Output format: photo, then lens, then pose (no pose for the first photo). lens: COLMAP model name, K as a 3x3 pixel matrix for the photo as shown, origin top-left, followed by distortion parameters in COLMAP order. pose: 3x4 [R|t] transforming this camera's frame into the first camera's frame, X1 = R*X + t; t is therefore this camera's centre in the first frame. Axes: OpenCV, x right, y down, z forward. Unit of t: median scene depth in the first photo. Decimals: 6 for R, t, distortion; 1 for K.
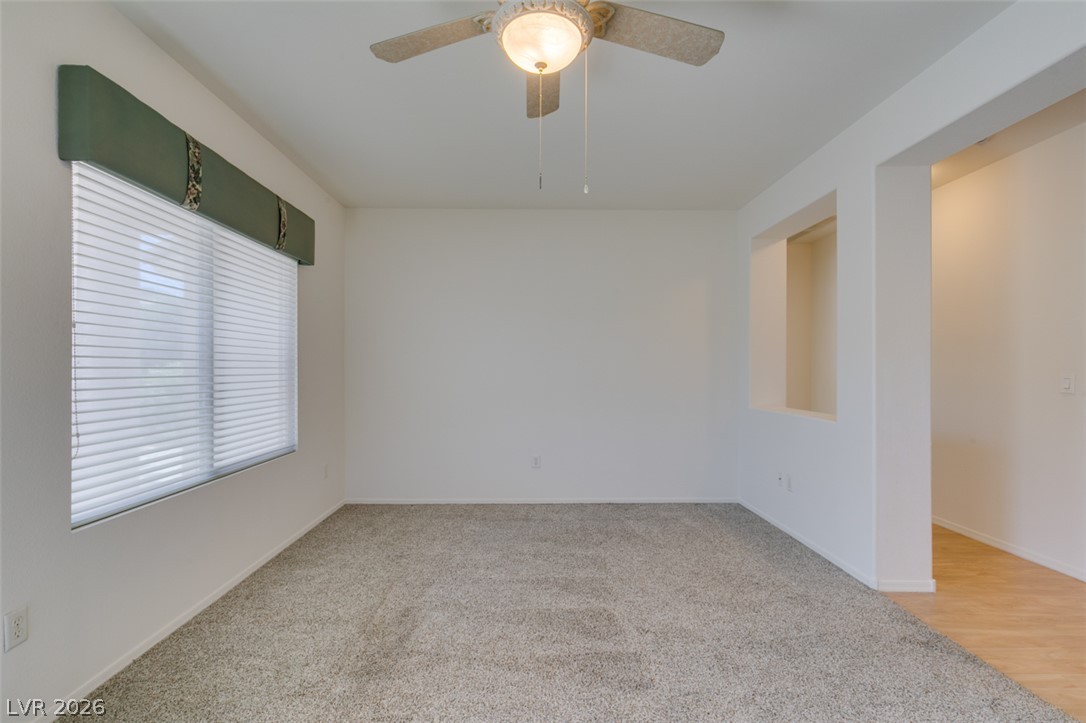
lens RADIAL K [[462.5, 0, 541.2], [0, 462.5, 365.6], [0, 0, 1]] dist [-0.000384, -0.000065]
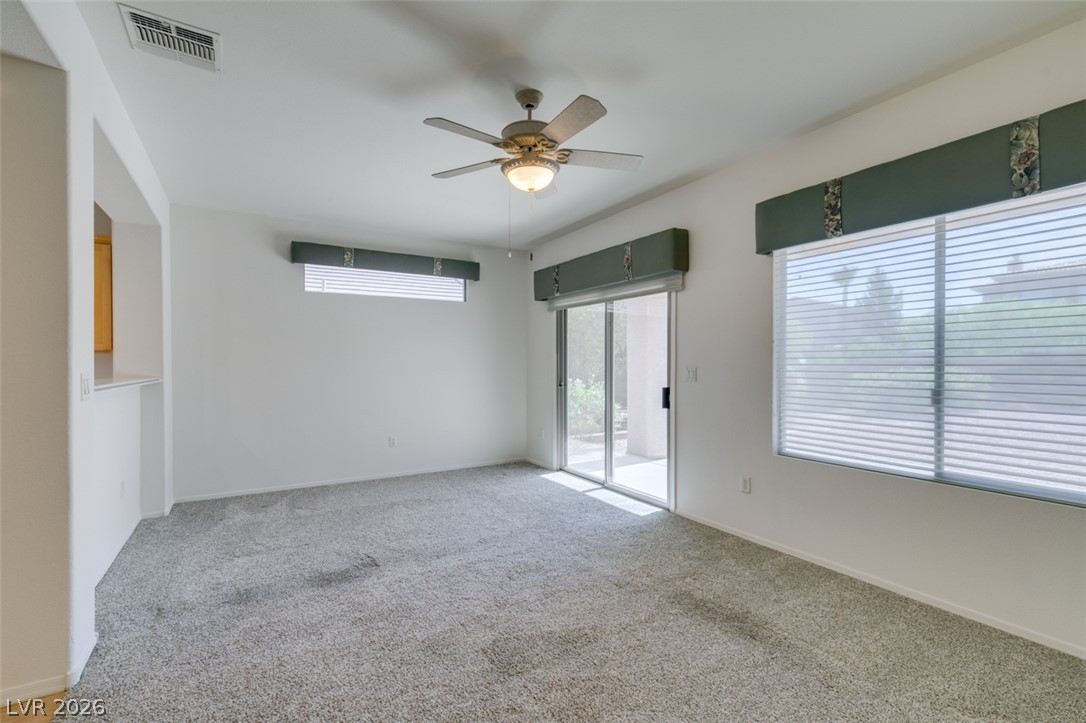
lens RADIAL K [[462.5, 0, 541.2], [0, 462.5, 365.6], [0, 0, 1]] dist [-0.000384, -0.000065]
pose [[-0.854997, 0.004115, -0.518617, 0.576492], [0.004634, 0.999989, 0.000295, 0.004244], [0.518613, -0.002151, -0.855007, 1.663533]]
